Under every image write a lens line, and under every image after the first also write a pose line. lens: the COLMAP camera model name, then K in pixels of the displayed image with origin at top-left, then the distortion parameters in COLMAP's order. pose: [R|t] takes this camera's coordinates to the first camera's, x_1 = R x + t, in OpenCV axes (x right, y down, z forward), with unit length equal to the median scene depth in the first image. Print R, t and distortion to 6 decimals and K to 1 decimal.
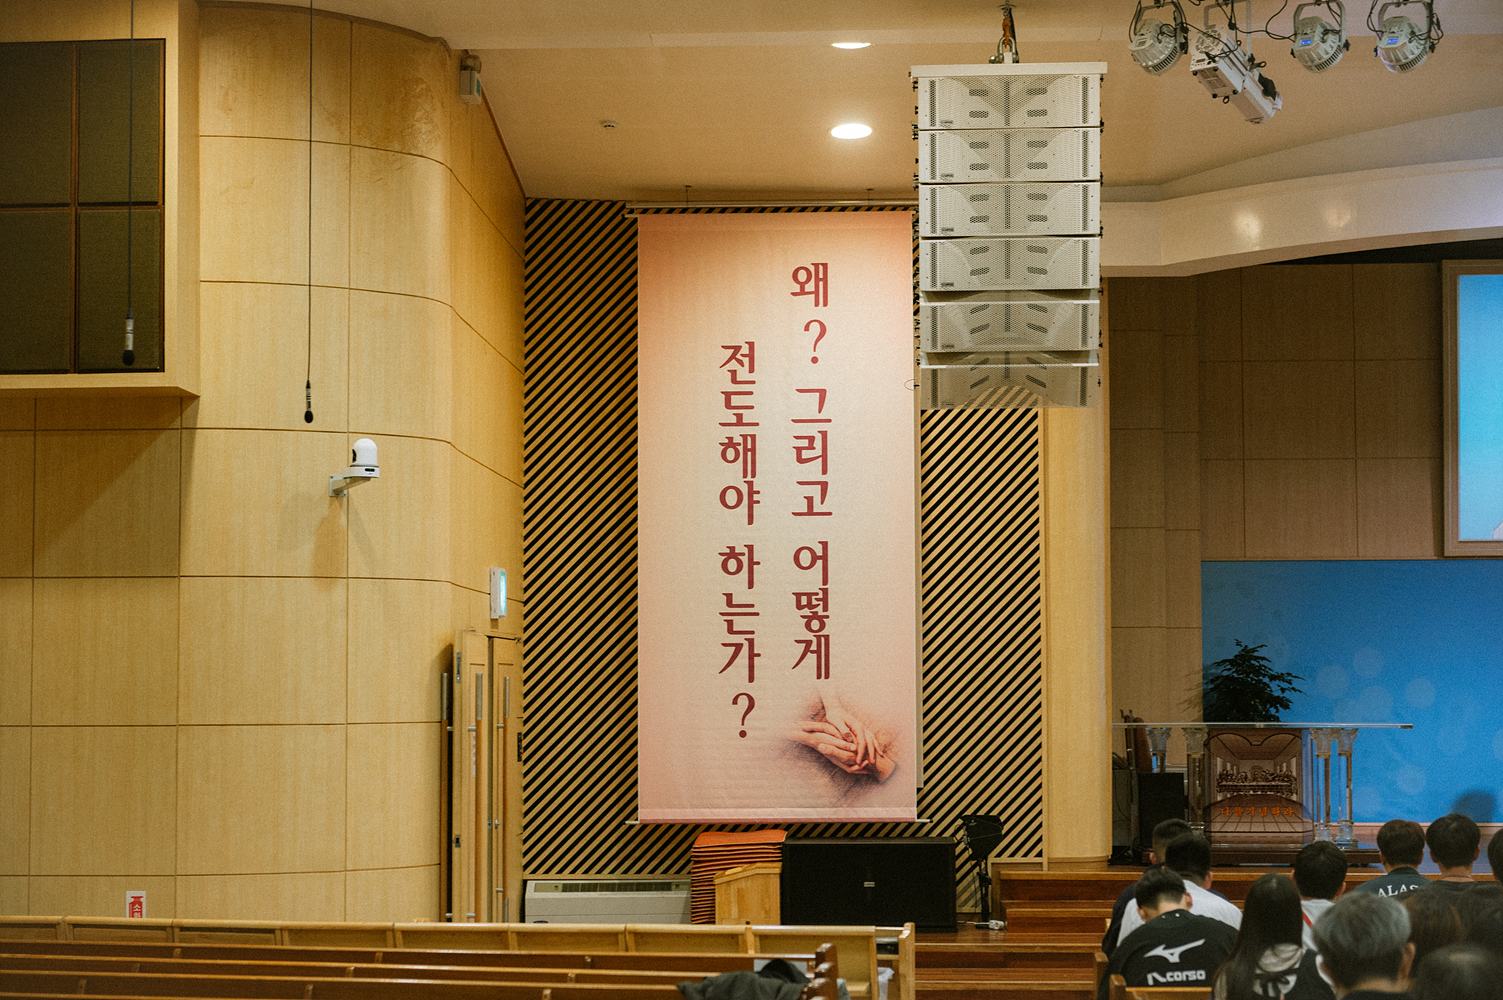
lens RADIAL K [[2881.0, 0, 752.6], [0, 2881.0, 500.8], [0, 0, 1]] dist [0.004494, 0.000000]
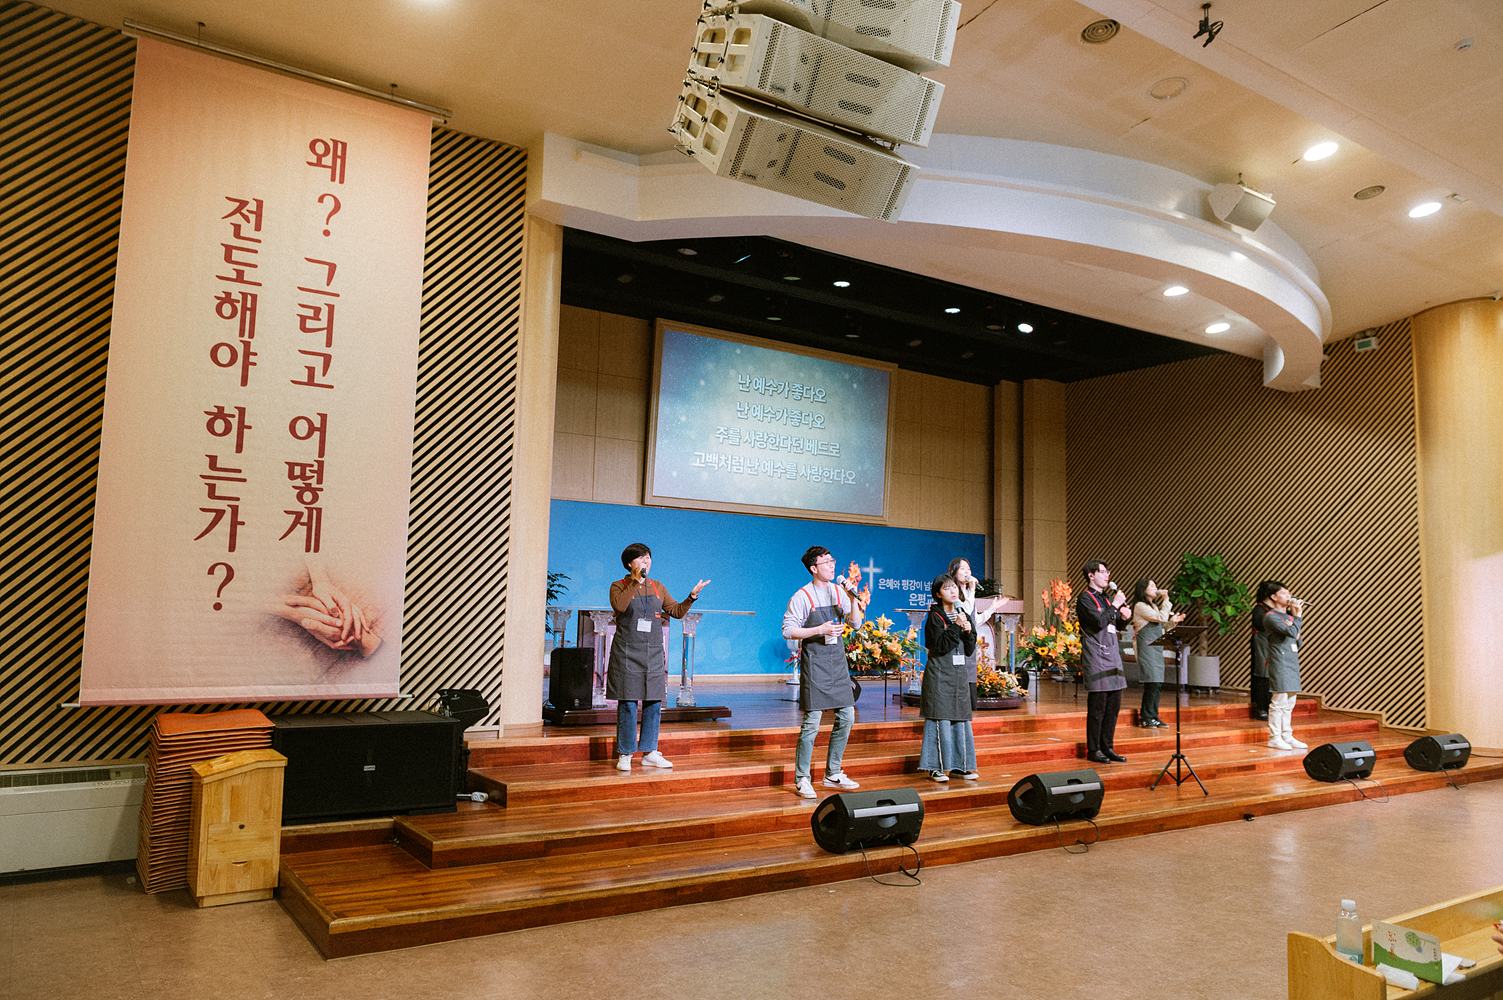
lens RADIAL K [[1063.3, 0, 746.8], [0, 1063.3, 501.0], [0, 0, 1]] dist [-0.012955, -0.000222]
pose [[0.801103, 0.083439, 0.592683, -0.072120], [-0.067875, 0.996512, -0.048547, 0.051846], [-0.594666, -0.001337, 0.803972, 0.621010]]
